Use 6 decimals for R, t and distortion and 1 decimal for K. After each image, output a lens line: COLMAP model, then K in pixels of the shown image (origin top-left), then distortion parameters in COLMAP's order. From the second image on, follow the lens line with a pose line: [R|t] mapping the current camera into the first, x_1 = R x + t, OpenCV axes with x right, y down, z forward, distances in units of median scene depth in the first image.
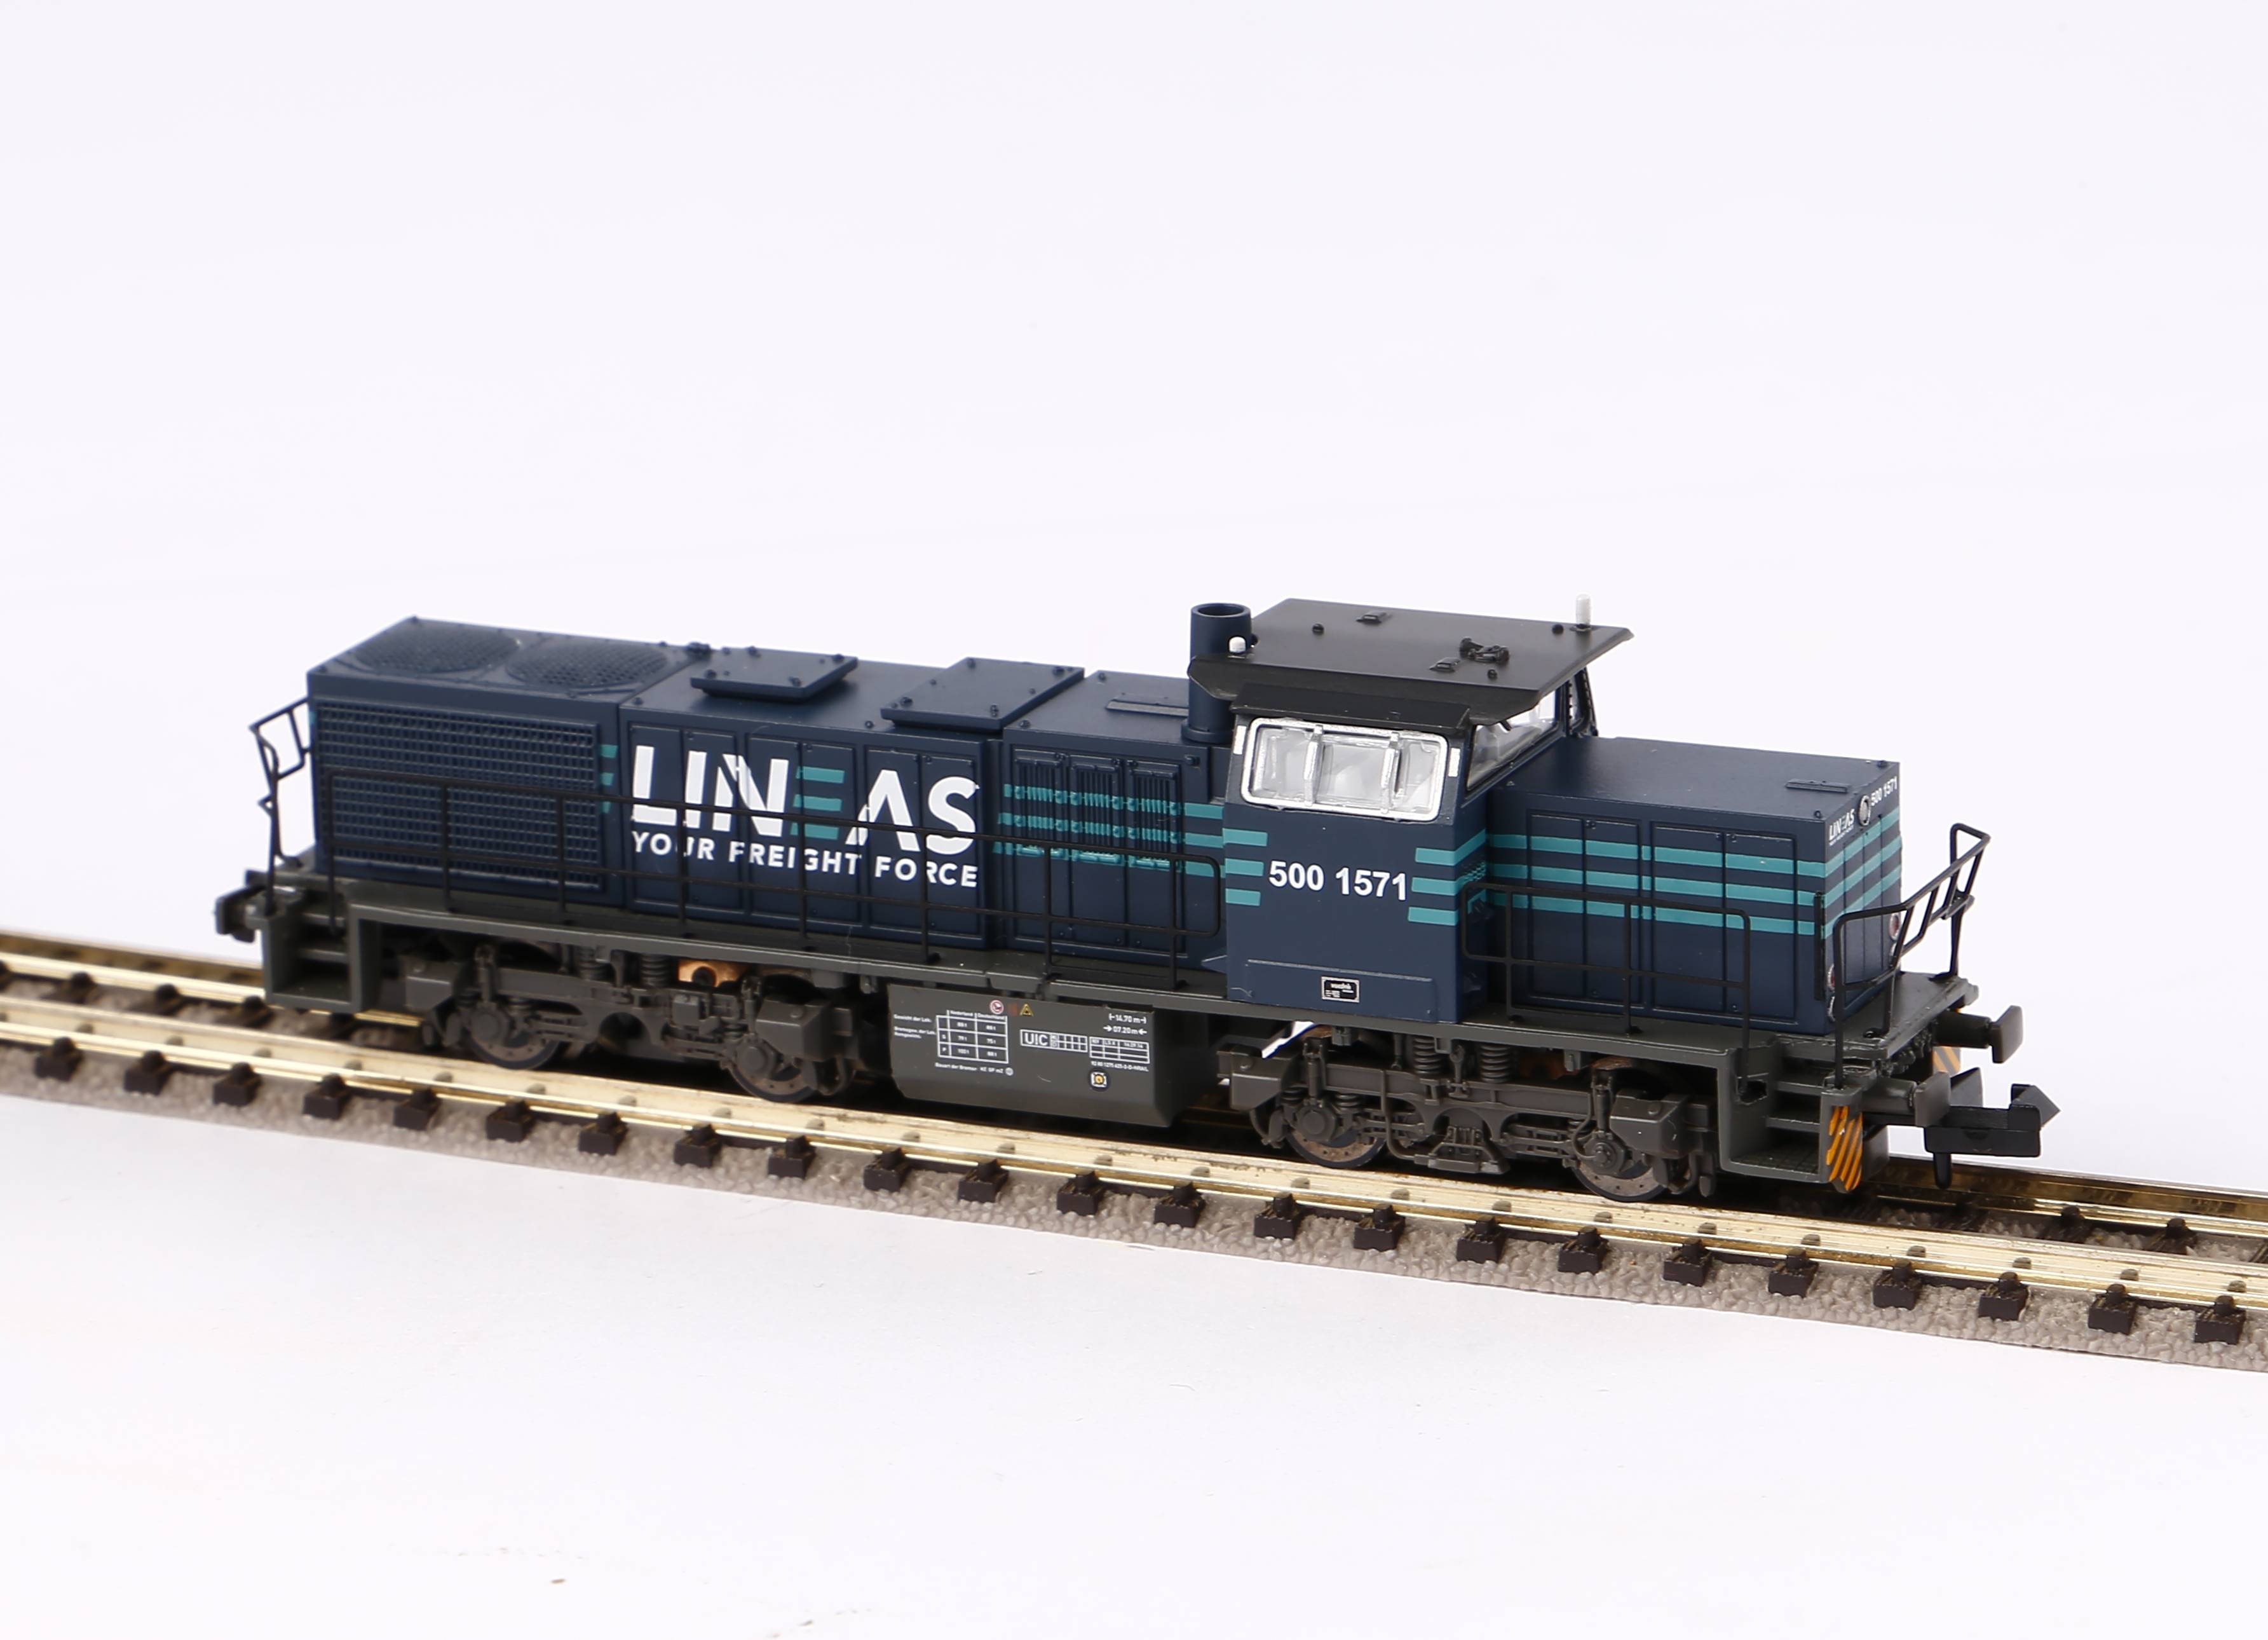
lens RADIAL K [[9970.2, 0, 1134.0], [0, 9970.2, 820.0], [0, 0, 1]] dist [0.168222, -1.476339]
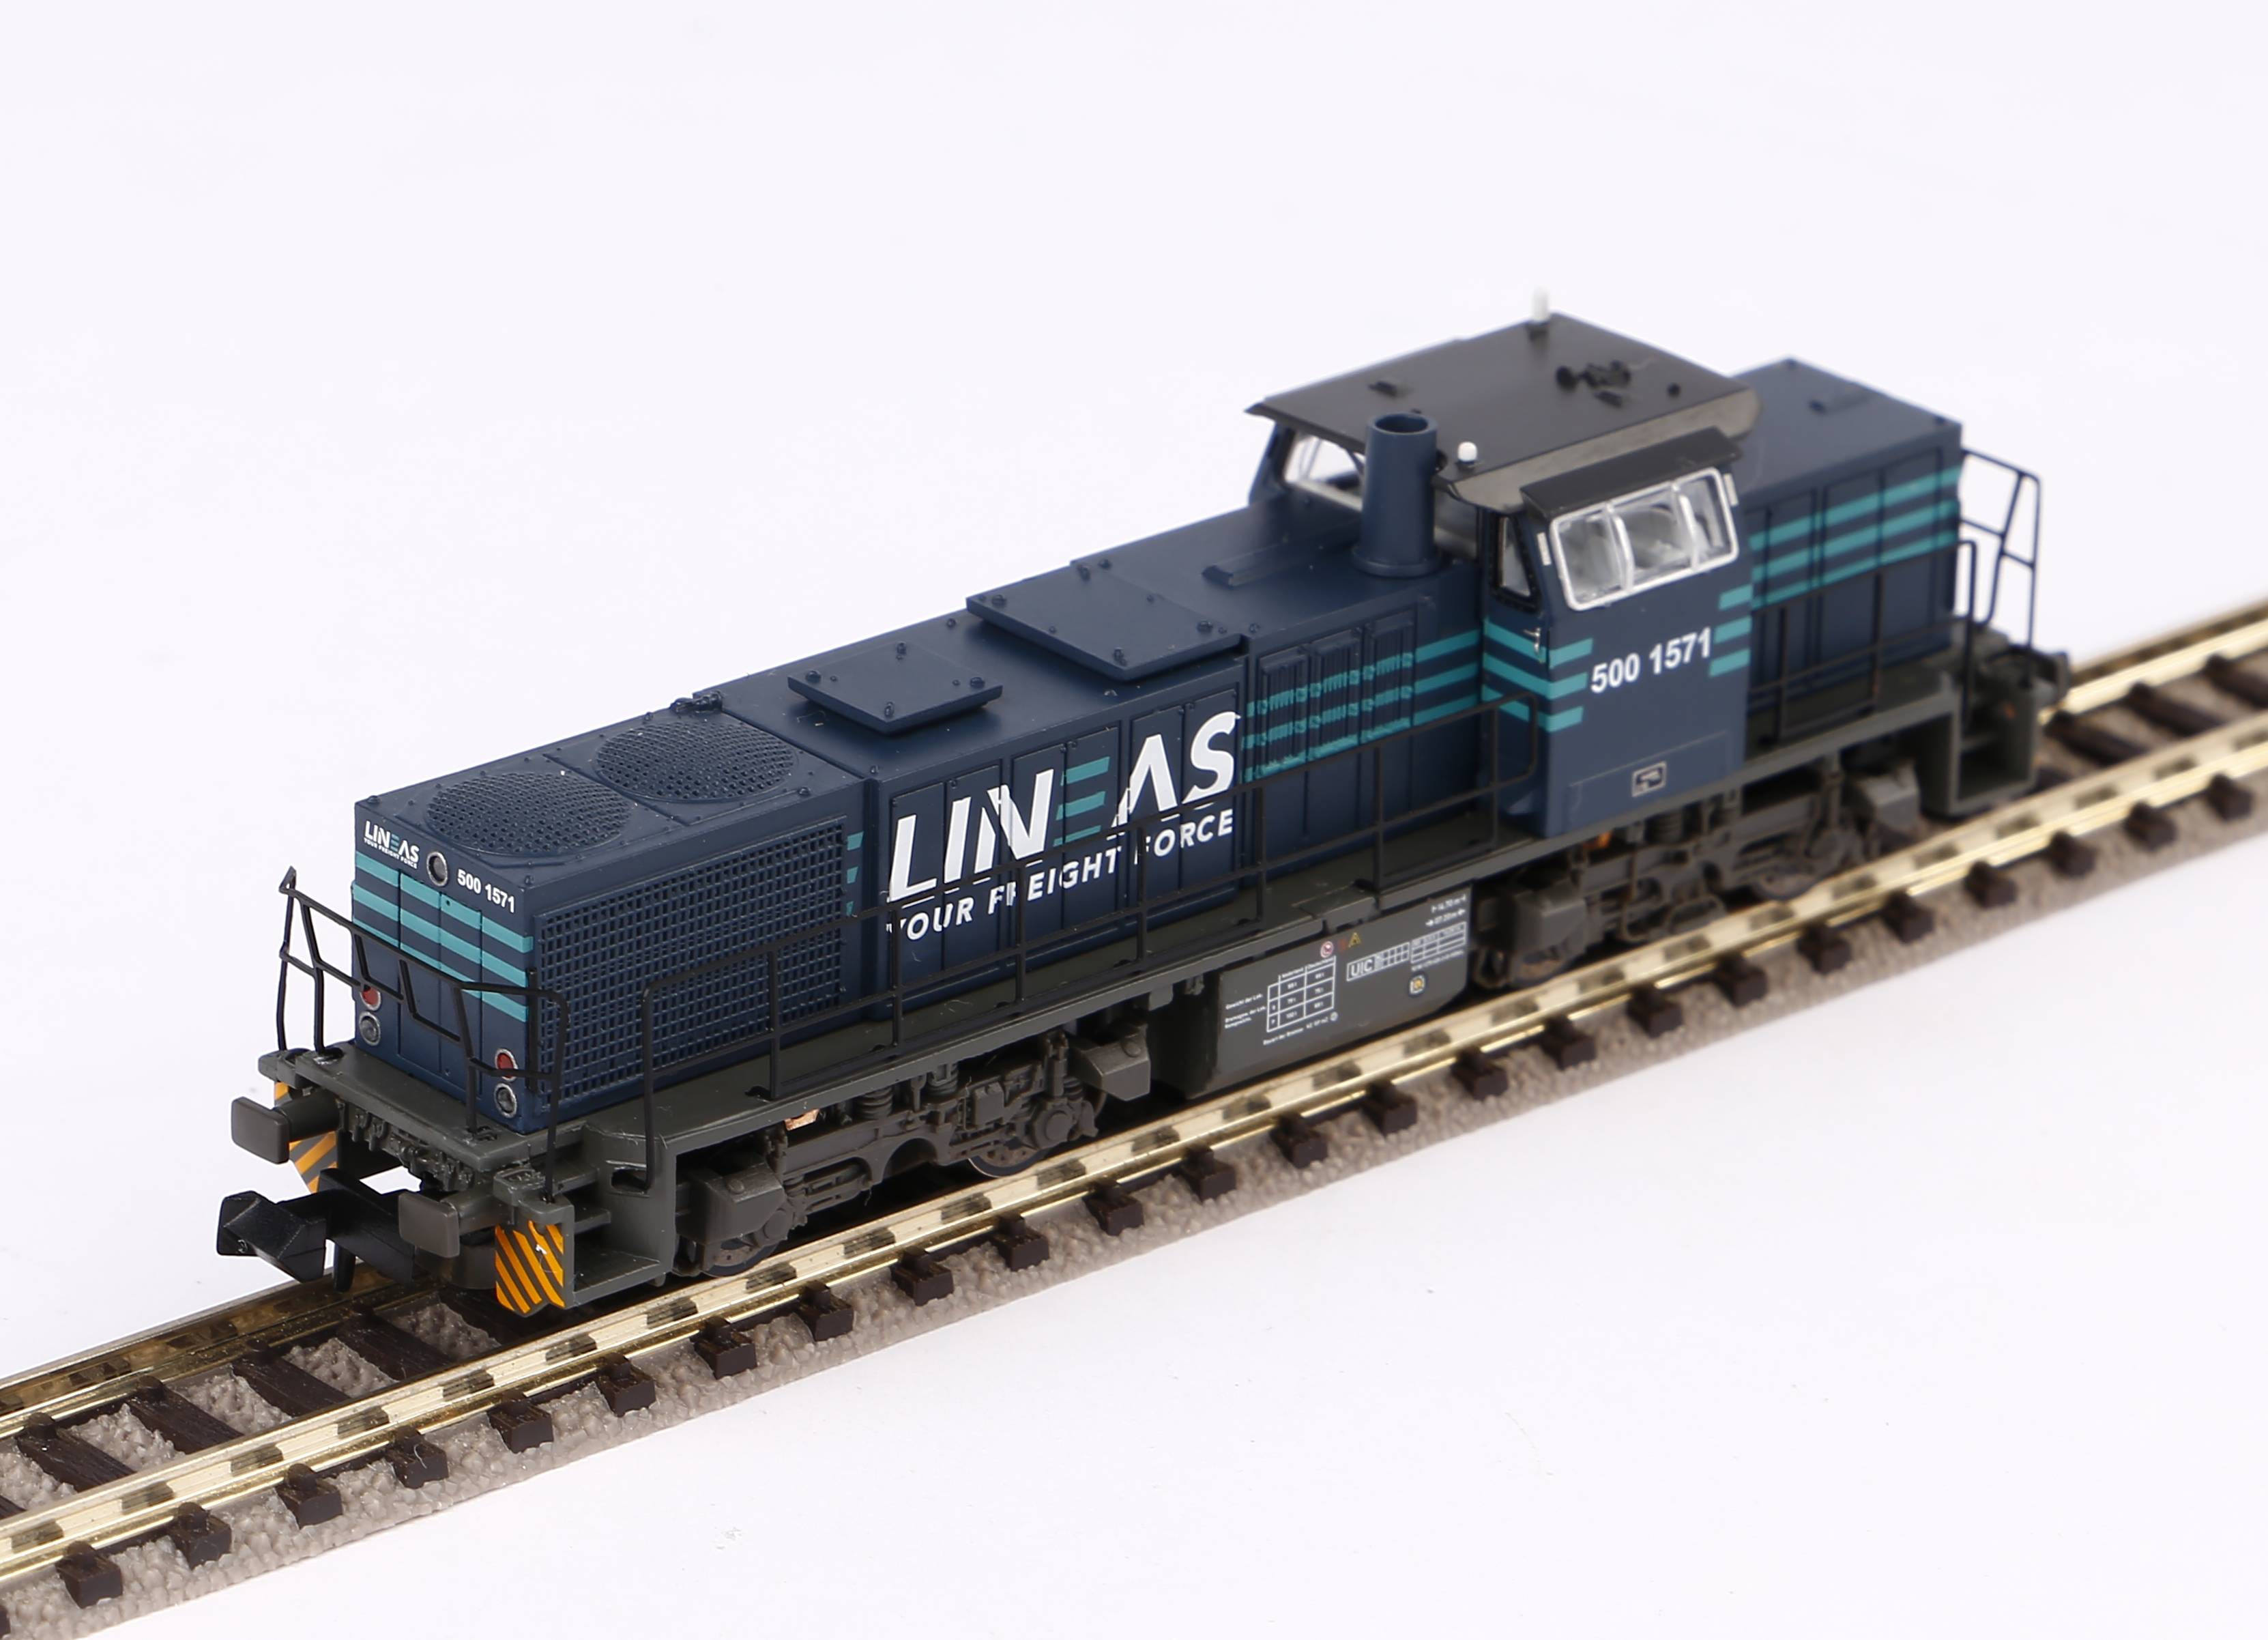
lens RADIAL K [[9970.0, 0, 1134.0], [0, 9970.0, 820.0], [0, 0, 1]] dist [0.168222, -1.476339]
pose [[0.424273, -0.332334, 0.842346, -0.736160], [0.229653, 0.939297, 0.254913, -0.213107], [-0.875929, 0.085294, 0.474840, 0.605505]]
